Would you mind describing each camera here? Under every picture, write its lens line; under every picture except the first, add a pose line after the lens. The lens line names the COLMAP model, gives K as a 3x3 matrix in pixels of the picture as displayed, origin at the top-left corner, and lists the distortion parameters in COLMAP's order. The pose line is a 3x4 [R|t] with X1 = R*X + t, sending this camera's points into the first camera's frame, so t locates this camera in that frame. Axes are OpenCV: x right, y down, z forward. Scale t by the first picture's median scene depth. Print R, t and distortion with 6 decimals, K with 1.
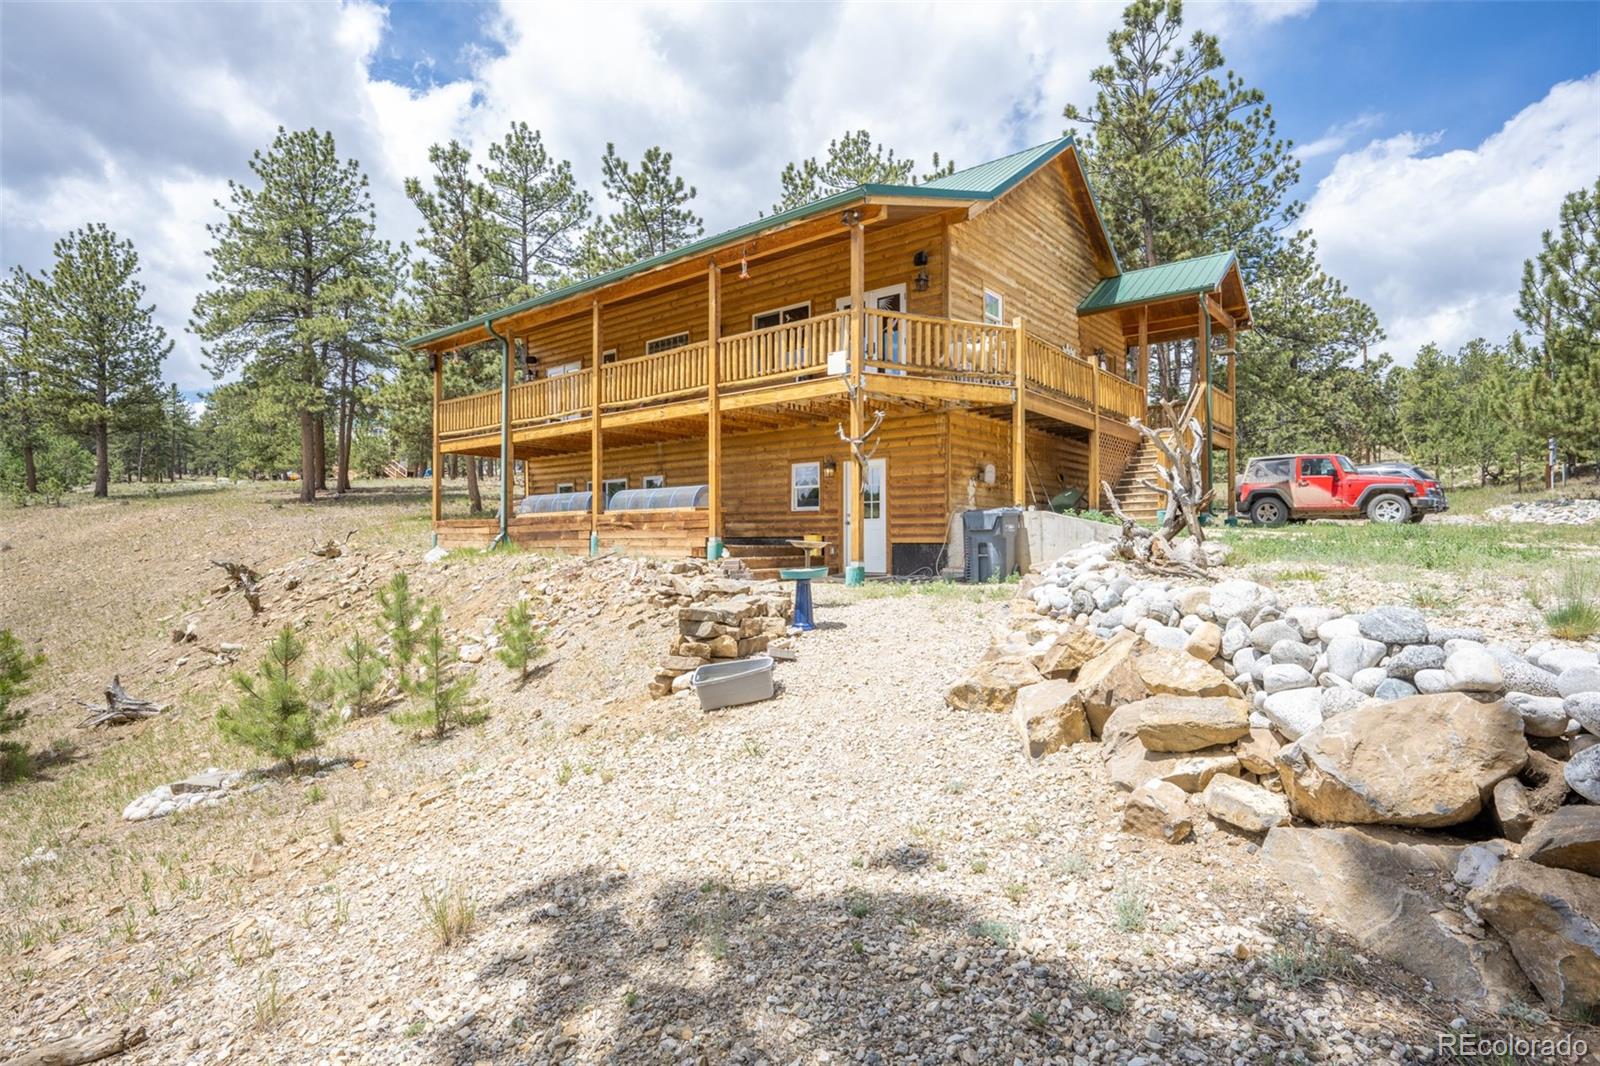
lens RADIAL K [[810.4, 0, 804.3], [0, 810.4, 537.5], [0, 0, 1]] dist [-0.007629, -0.000492]
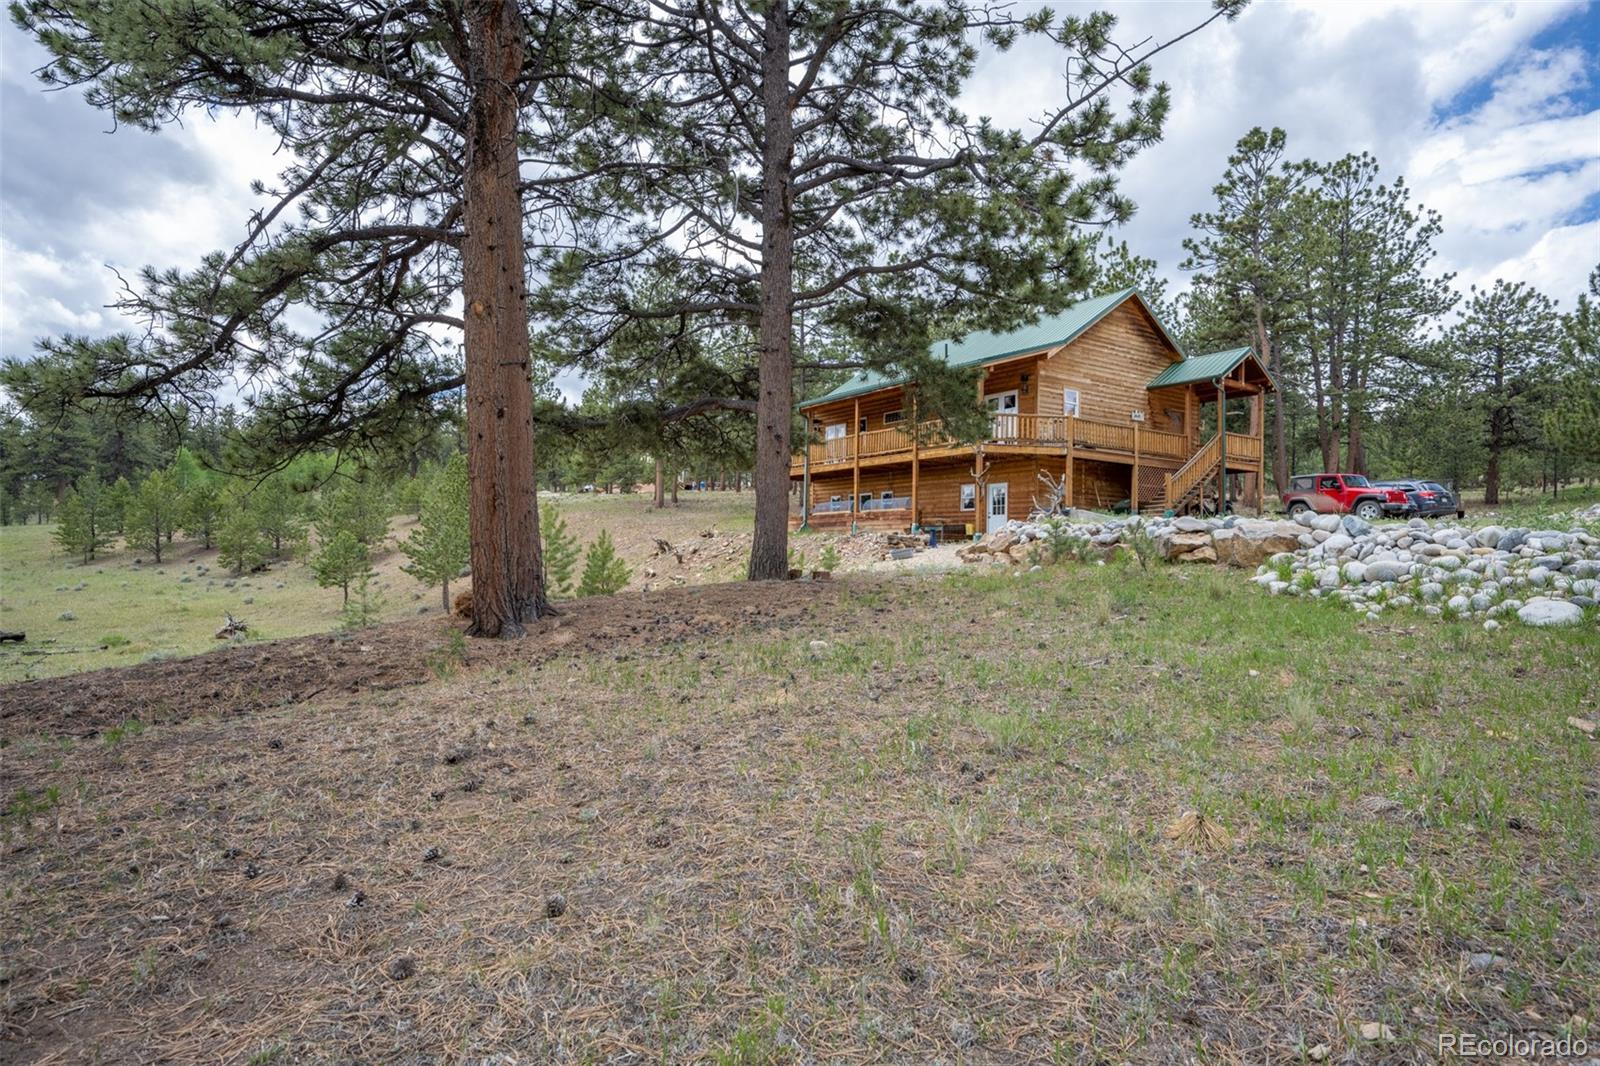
lens RADIAL K [[933.9, 0, 805.6], [0, 933.9, 537.5], [0, 0, 1]] dist [-0.001003, -0.000112]
pose [[0.959742, 0.007993, -0.280769, 0.236304], [-0.013253, 0.999770, -0.016839, 0.066511], [0.280570, 0.019882, 0.959628, -1.093971]]
